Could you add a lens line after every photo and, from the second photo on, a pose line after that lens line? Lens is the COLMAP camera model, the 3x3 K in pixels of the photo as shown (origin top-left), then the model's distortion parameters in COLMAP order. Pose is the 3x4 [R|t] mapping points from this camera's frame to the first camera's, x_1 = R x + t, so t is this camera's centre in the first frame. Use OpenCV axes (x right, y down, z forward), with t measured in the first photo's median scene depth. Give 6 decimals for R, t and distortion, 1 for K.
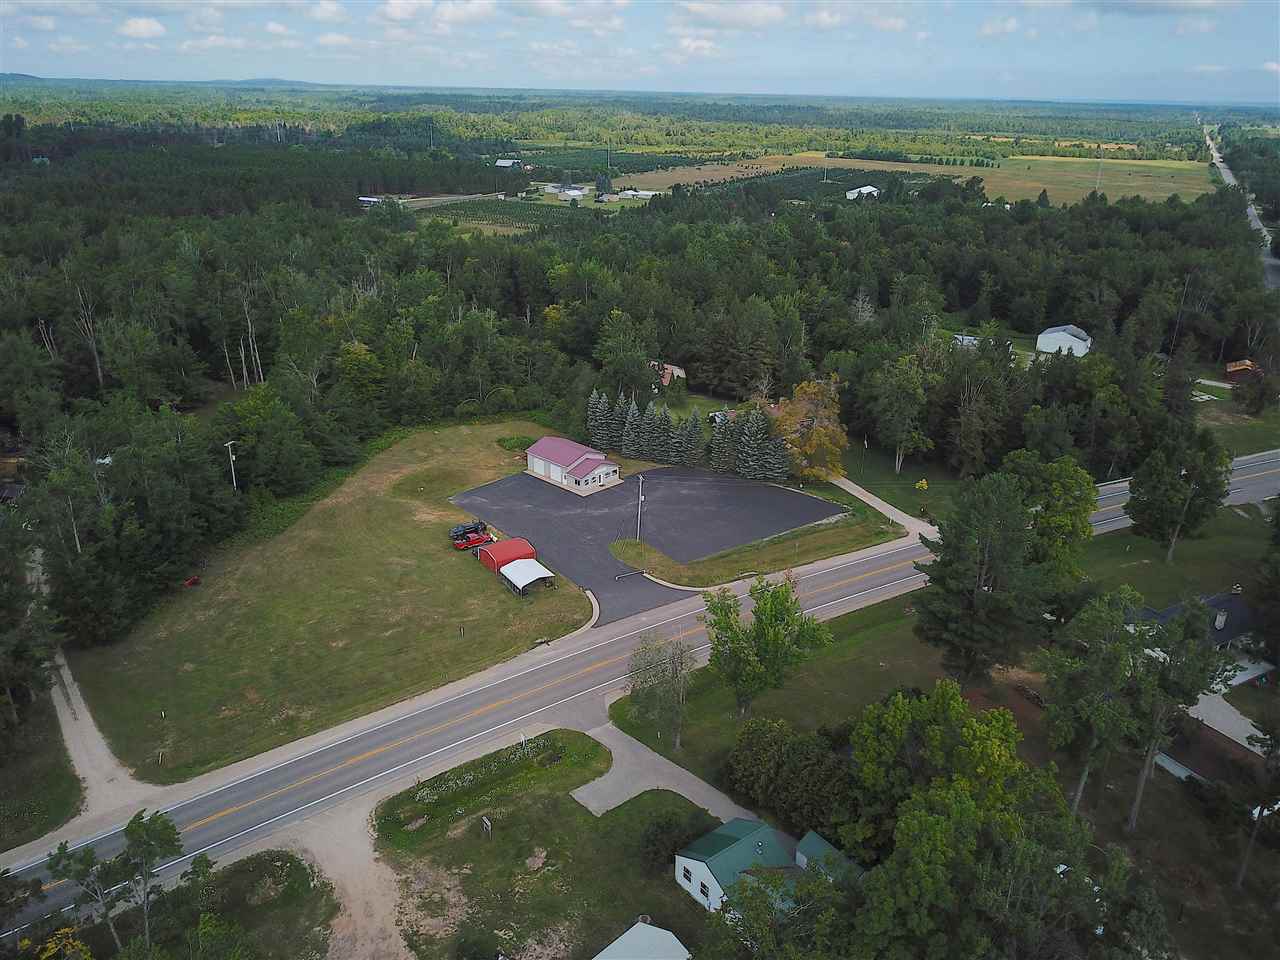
lens RADIAL K [[975.3, 0, 640.0], [0, 975.3, 480.0], [0, 0, 1]] dist [-0.006133, -0.002905]
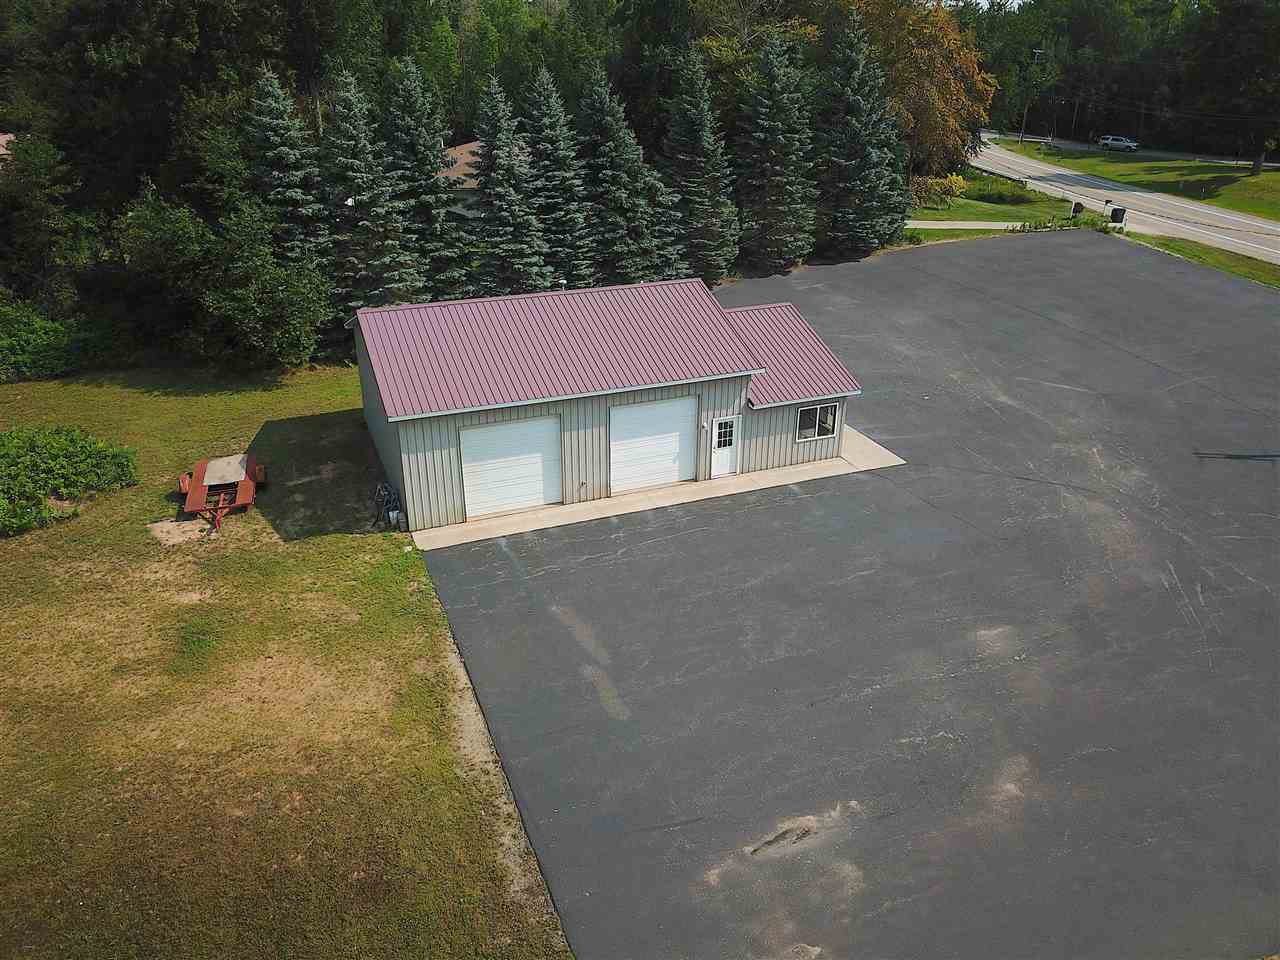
lens RADIAL K [[979.2, 0, 646.5], [0, 979.2, 479.9], [0, 0, 1]] dist [0.013958, 0.003984]
pose [[0.395185, -0.401854, 0.826040, -0.239840], [0.340242, 0.899312, 0.274725, -0.051636], [-0.853267, 0.172487, 0.492122, 0.927996]]
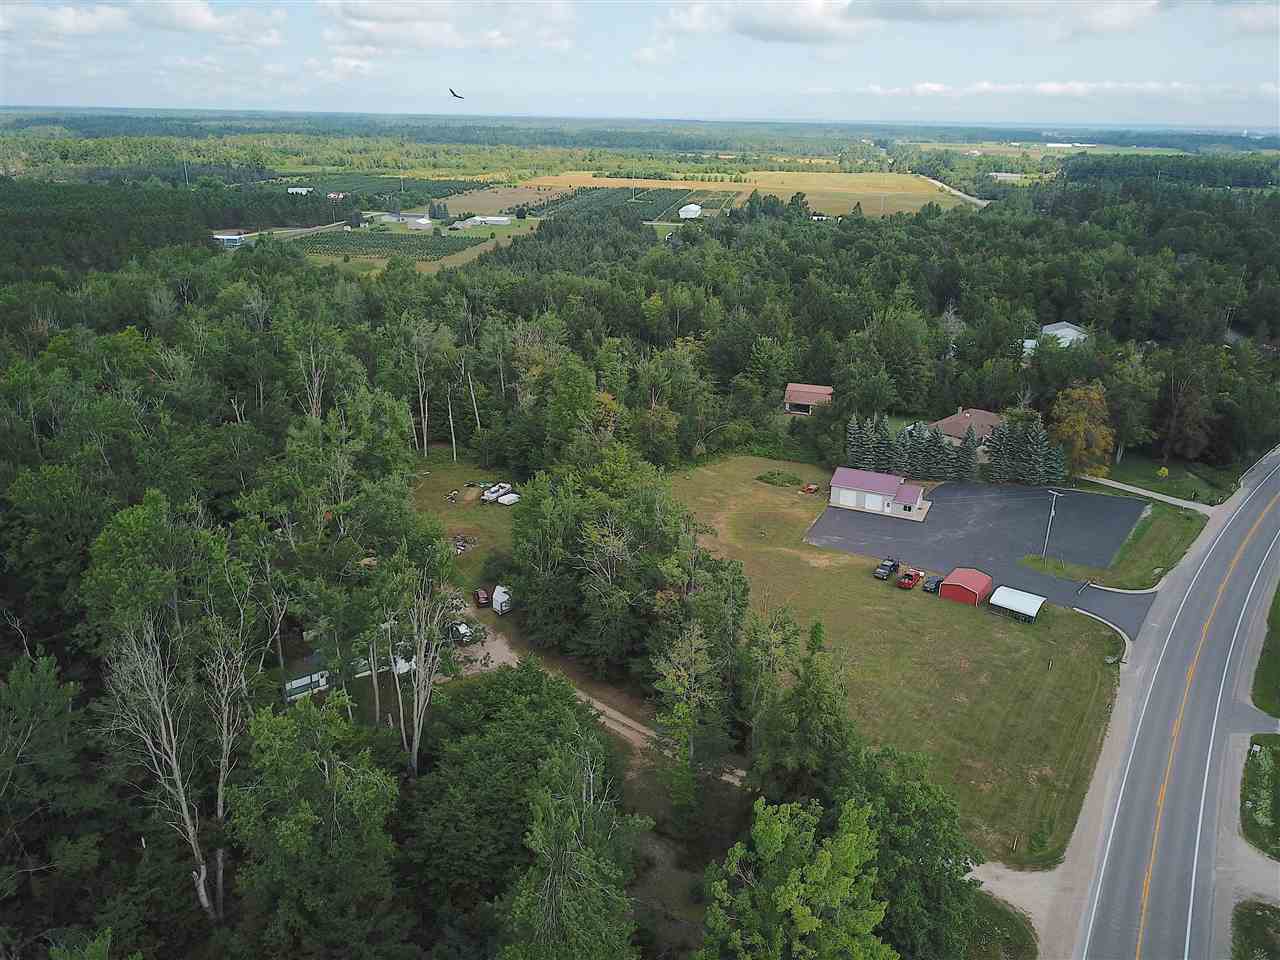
lens RADIAL K [[980.0, 0, 634.5], [0, 980.0, 483.2], [0, 0, 1]] dist [0.033137, -0.046506]
pose [[0.946944, -0.118317, 0.298829, -0.624754], [0.123518, 0.992341, 0.001495, -0.058920], [-0.296717, 0.035495, 0.954305, 0.115949]]
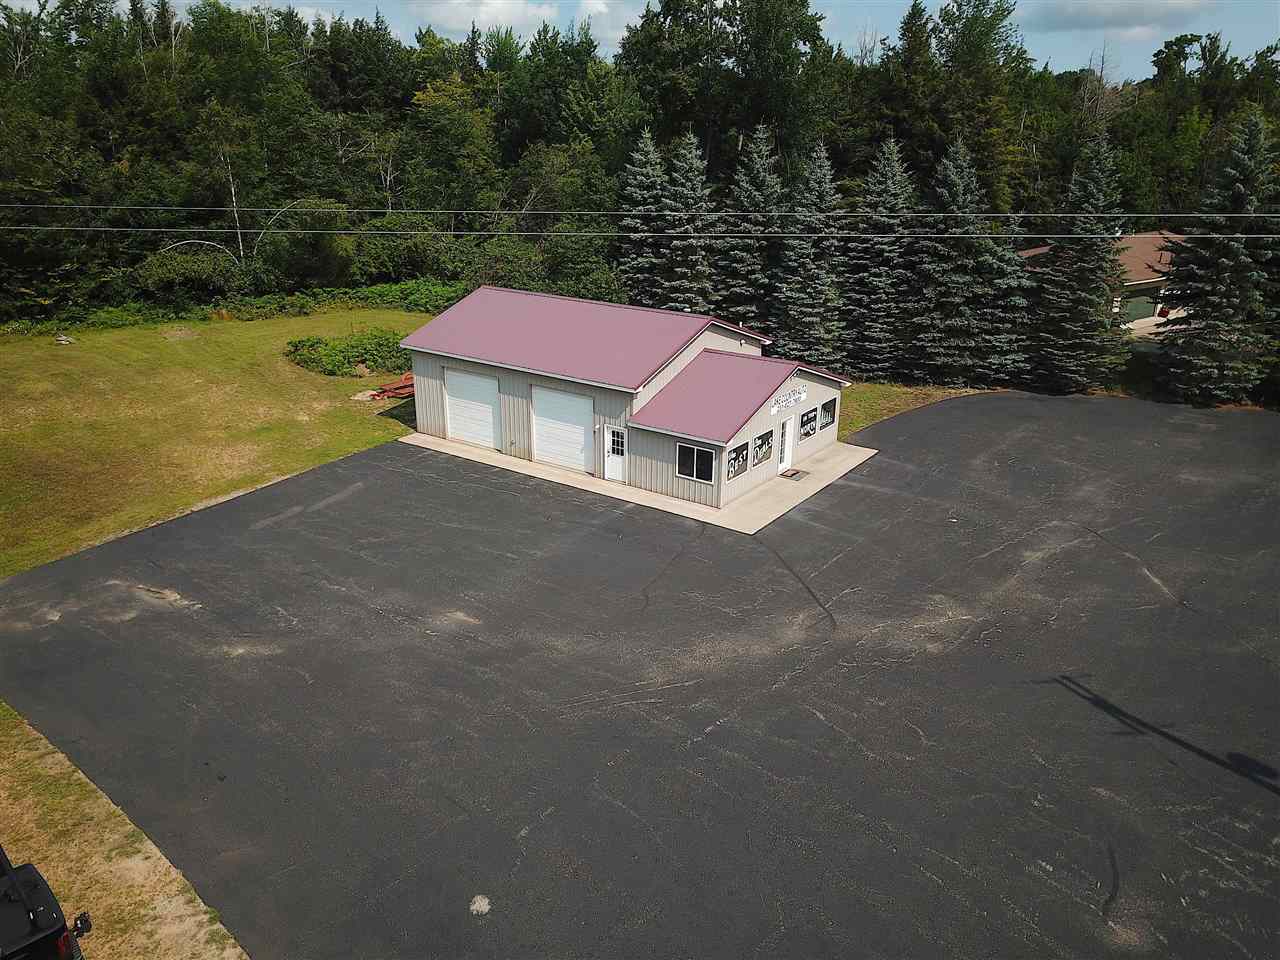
lens RADIAL K [[986.3, 0, 641.0], [0, 986.3, 475.3], [0, 0, 1]] dist [0.028100, -0.032803]
pose [[0.987046, -0.061138, 0.148330, -0.103478], [0.065494, 0.997548, -0.024654, 0.008836], [-0.146459, 0.034049, 0.988631, 0.799855]]
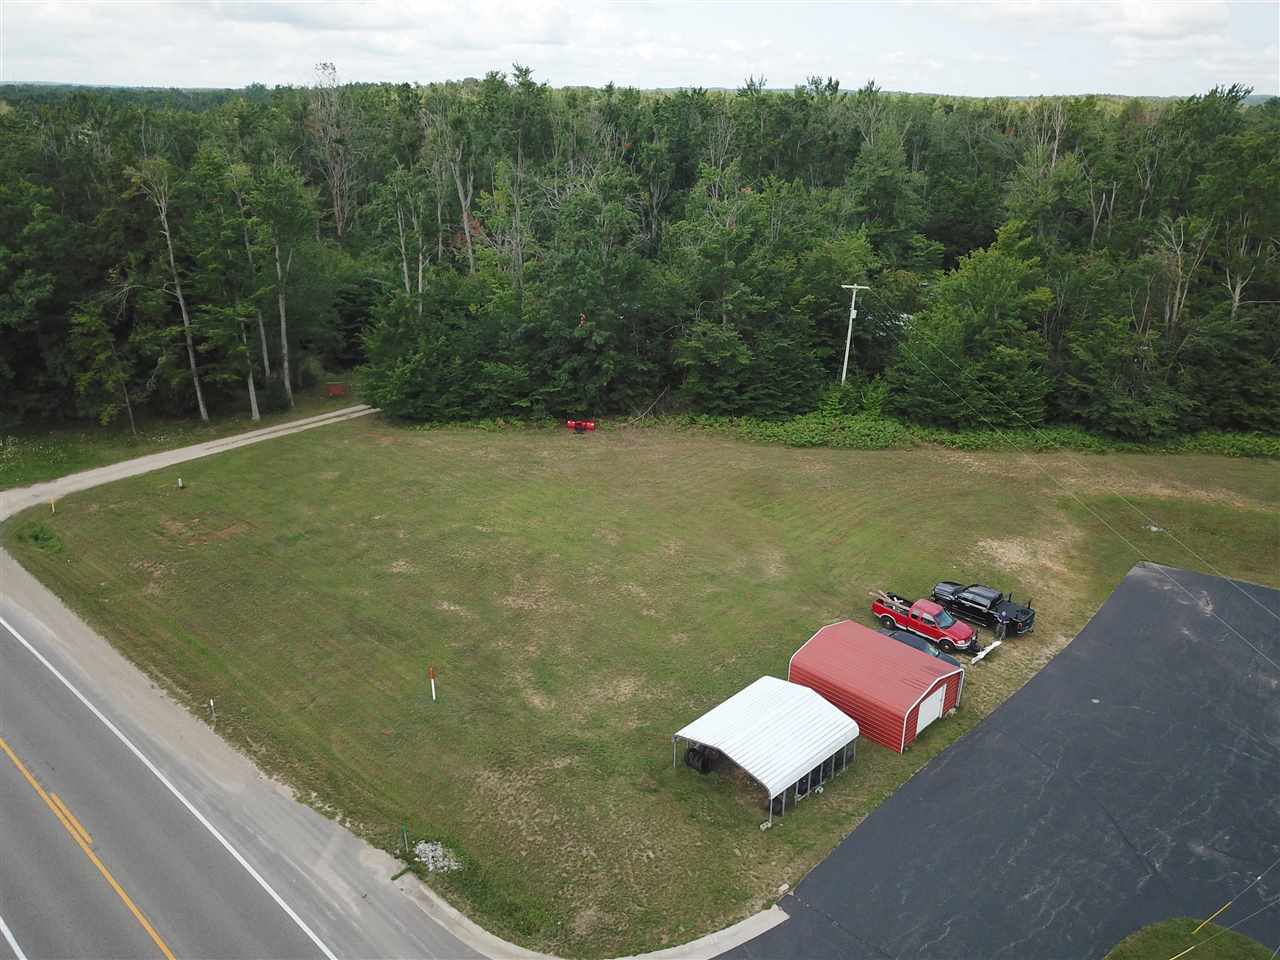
lens RADIAL K [[979.2, 0, 646.5], [0, 979.2, 479.9], [0, 0, 1]] dist [0.013958, 0.003984]
pose [[0.164928, 0.333700, -0.928140, 0.113522], [-0.380401, 0.889742, 0.252298, -0.031577], [0.909997, 0.311454, 0.273683, 0.684392]]
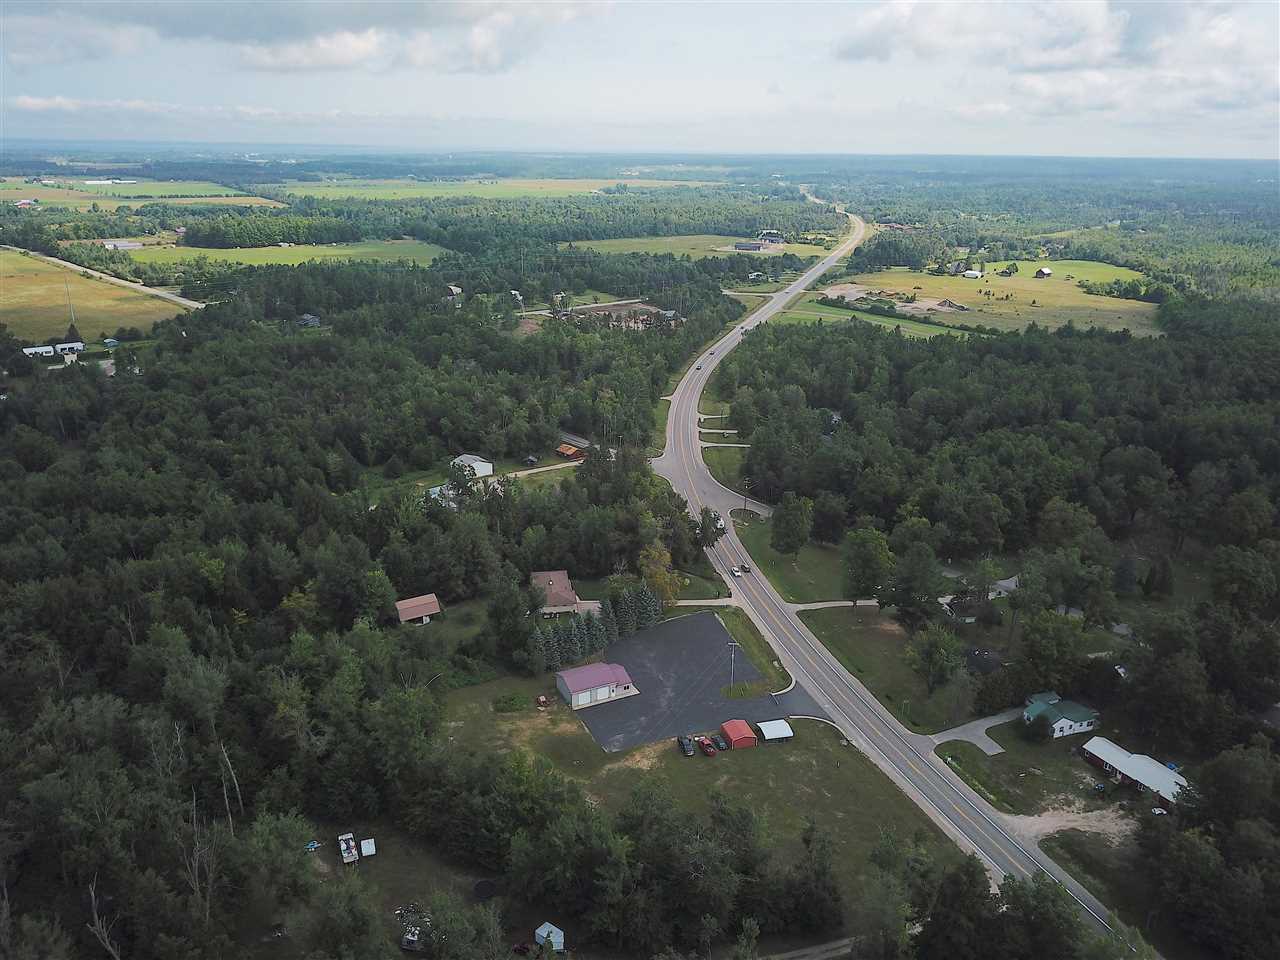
lens RADIAL K [[986.3, 0, 641.0], [0, 986.3, 475.3], [0, 0, 1]] dist [0.028100, -0.032803]
pose [[0.323709, -0.316928, 0.891498, -1.137070], [0.344158, 0.917129, 0.201074, -0.512861], [-0.881344, 0.241726, 0.405956, 0.375390]]
